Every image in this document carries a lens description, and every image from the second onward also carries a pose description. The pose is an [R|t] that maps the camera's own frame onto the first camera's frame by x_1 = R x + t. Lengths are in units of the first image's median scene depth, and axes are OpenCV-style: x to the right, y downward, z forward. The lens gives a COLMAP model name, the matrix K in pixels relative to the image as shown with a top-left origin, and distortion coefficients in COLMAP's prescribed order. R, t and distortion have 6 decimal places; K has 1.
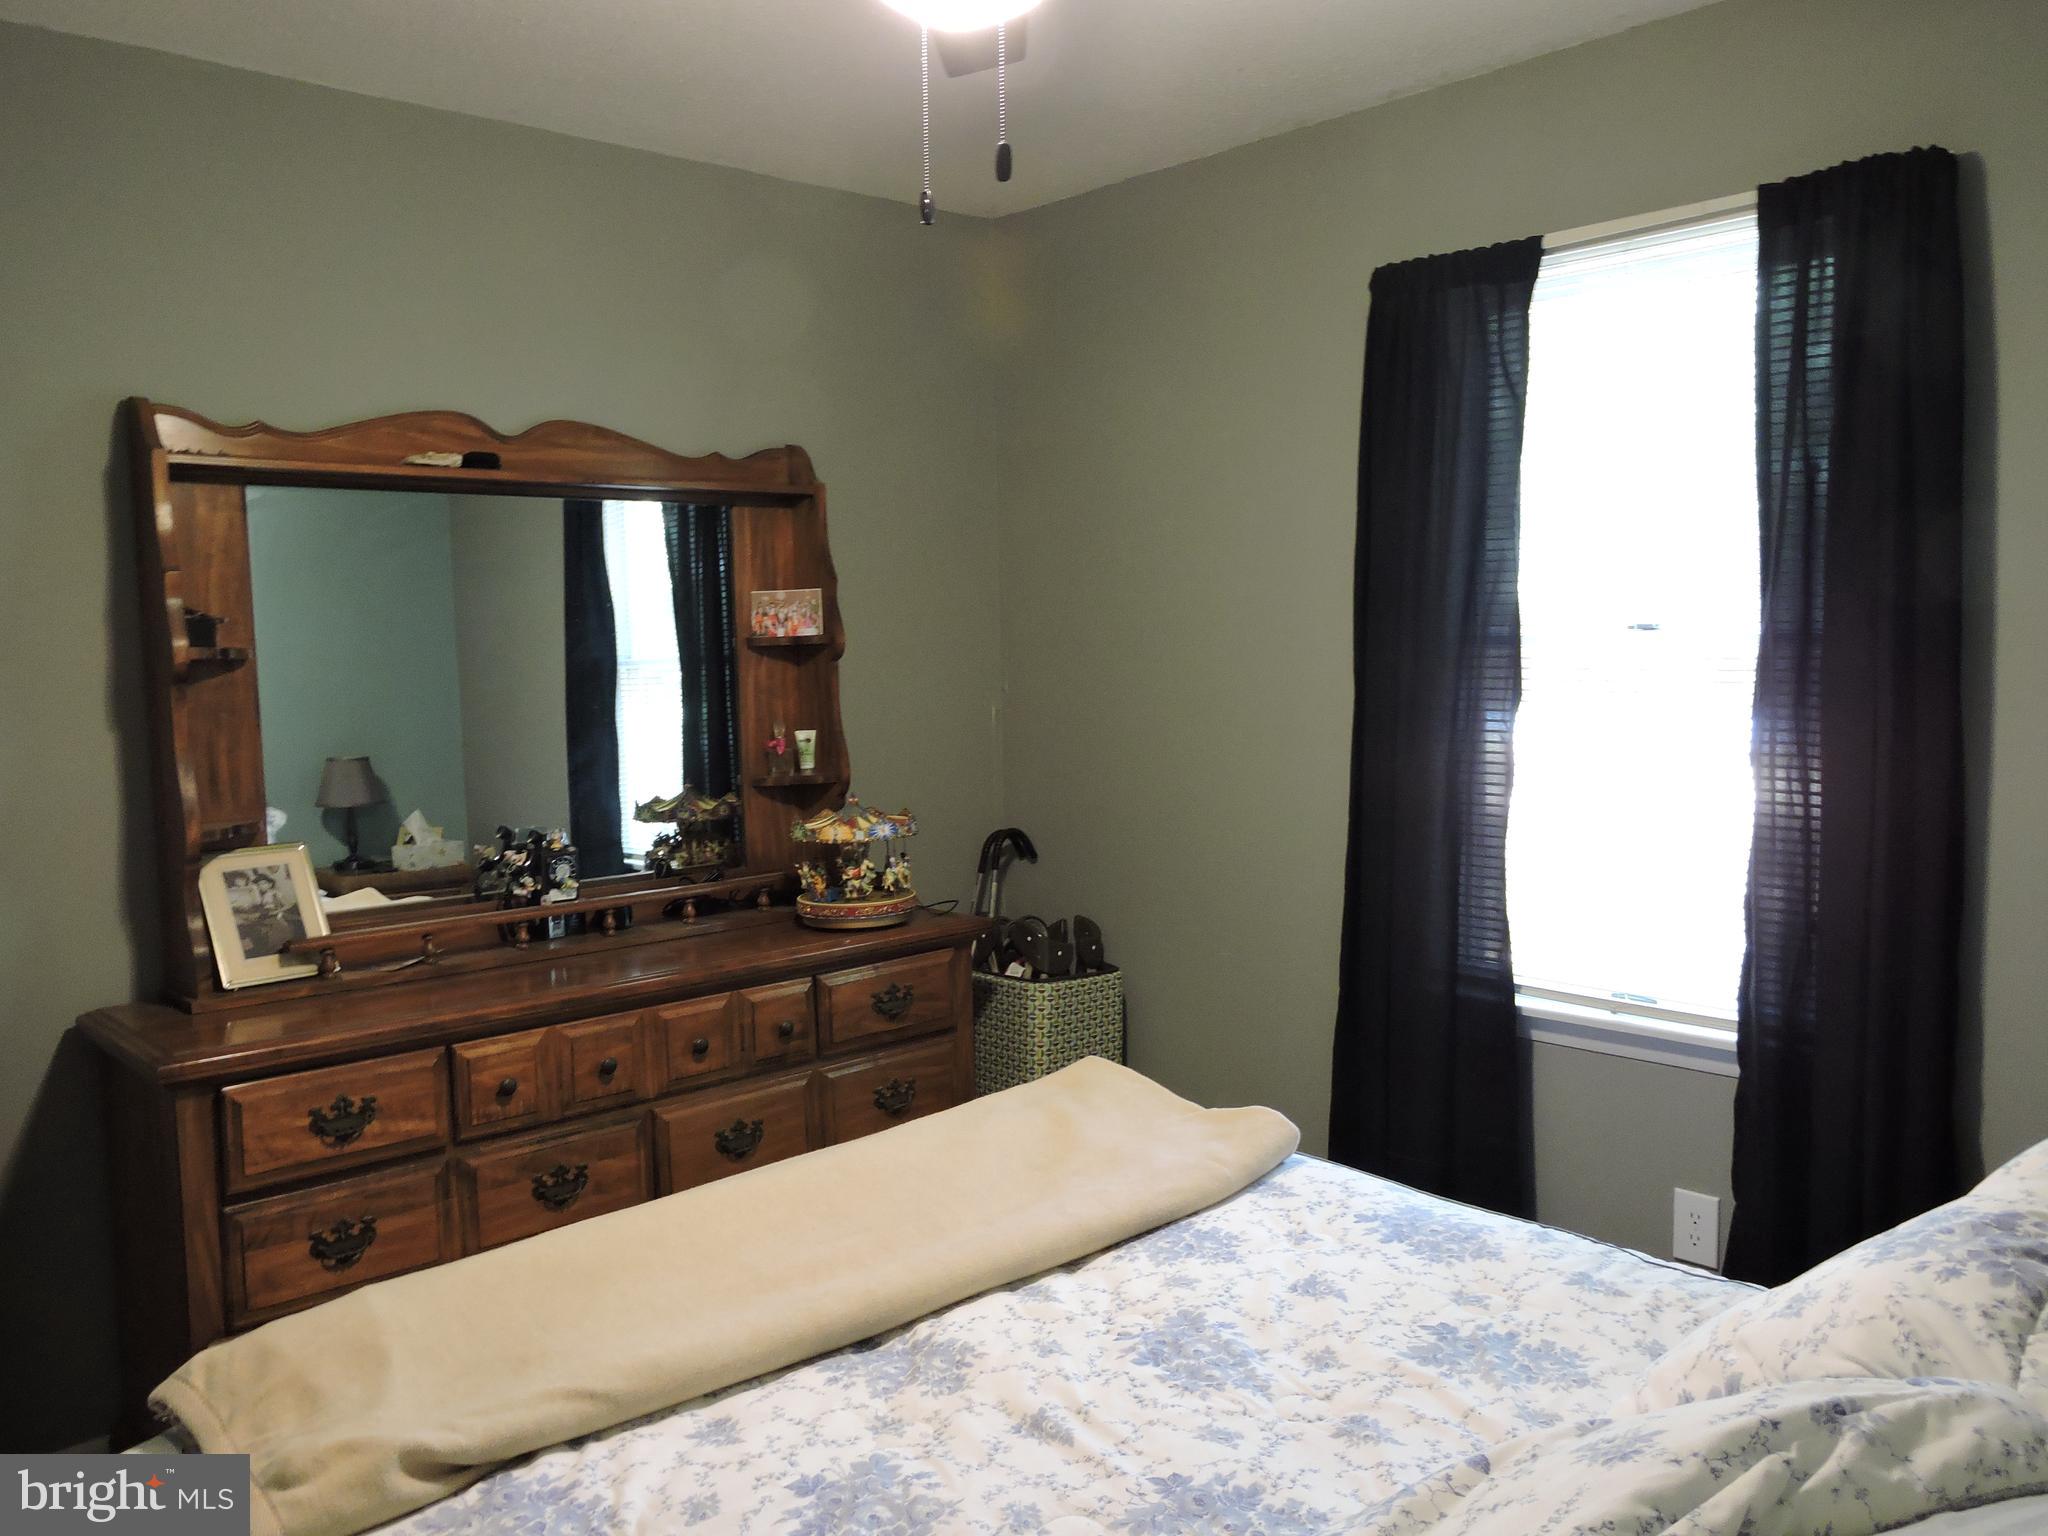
lens RADIAL K [[1652.8, 0, 1024.0], [0, 1652.8, 768.0], [0, 0, 1]] dist [0.012216, 0.003602]
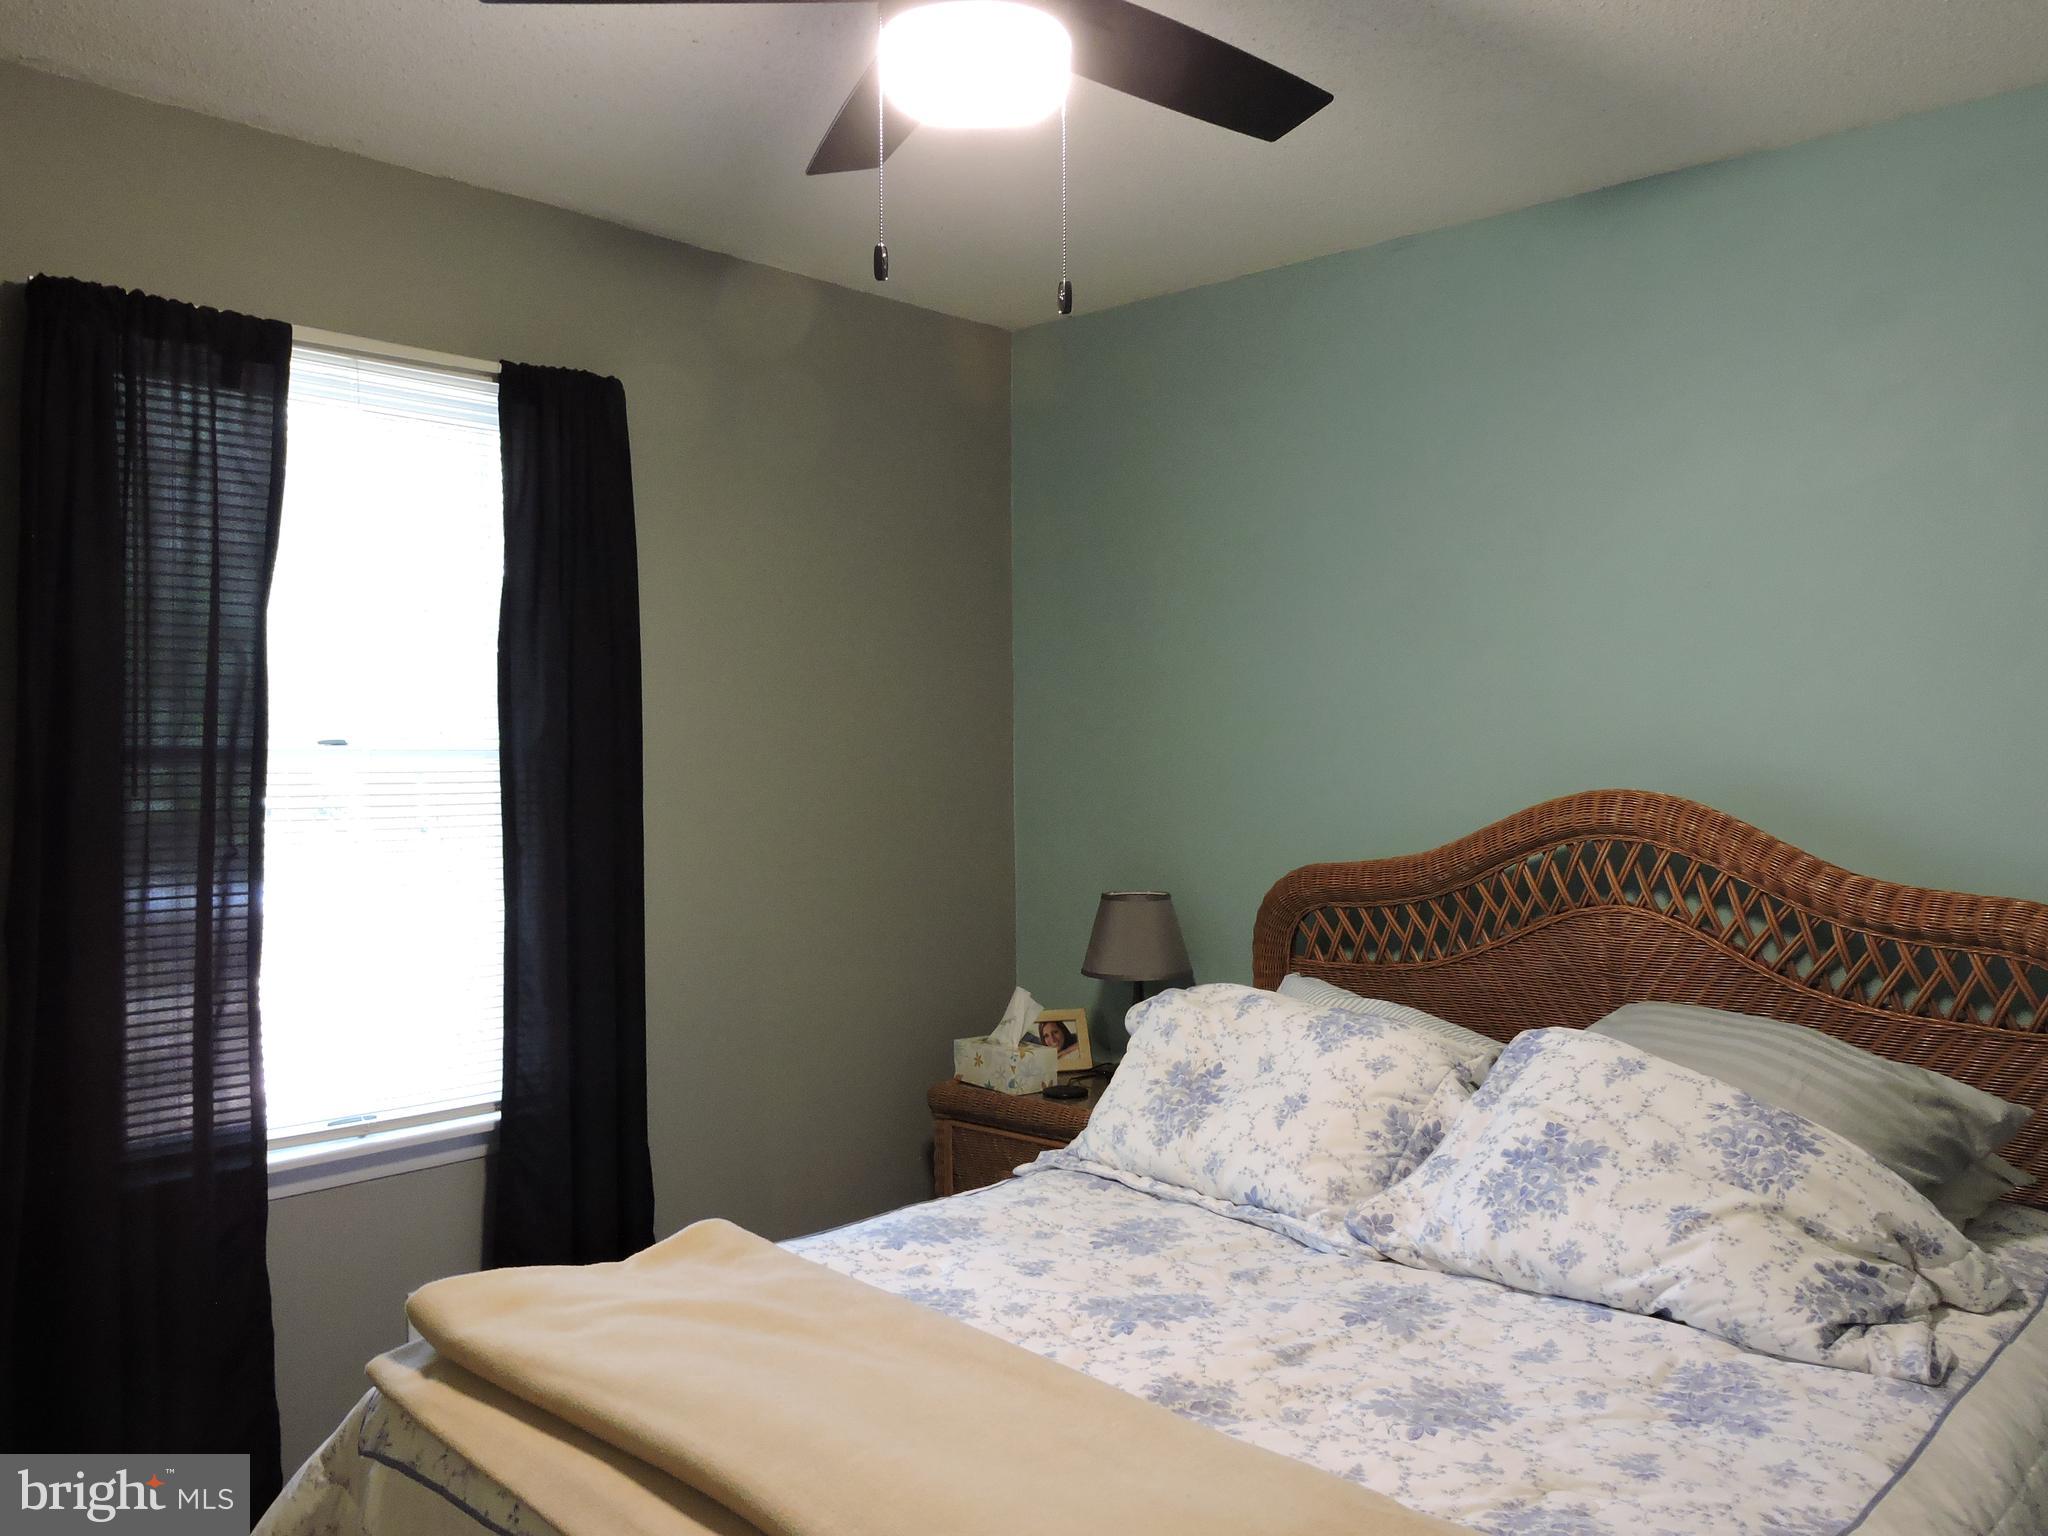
lens RADIAL K [[1688.8, 0, 1024.0], [0, 1688.8, 768.0], [0, 0, 1]] dist [0.029456, -0.002168]
pose [[-0.098909, 0.012061, 0.995023, -1.026750], [0.087117, 0.996192, -0.003416, -0.046390], [-0.991276, 0.086346, -0.099584, 1.060892]]
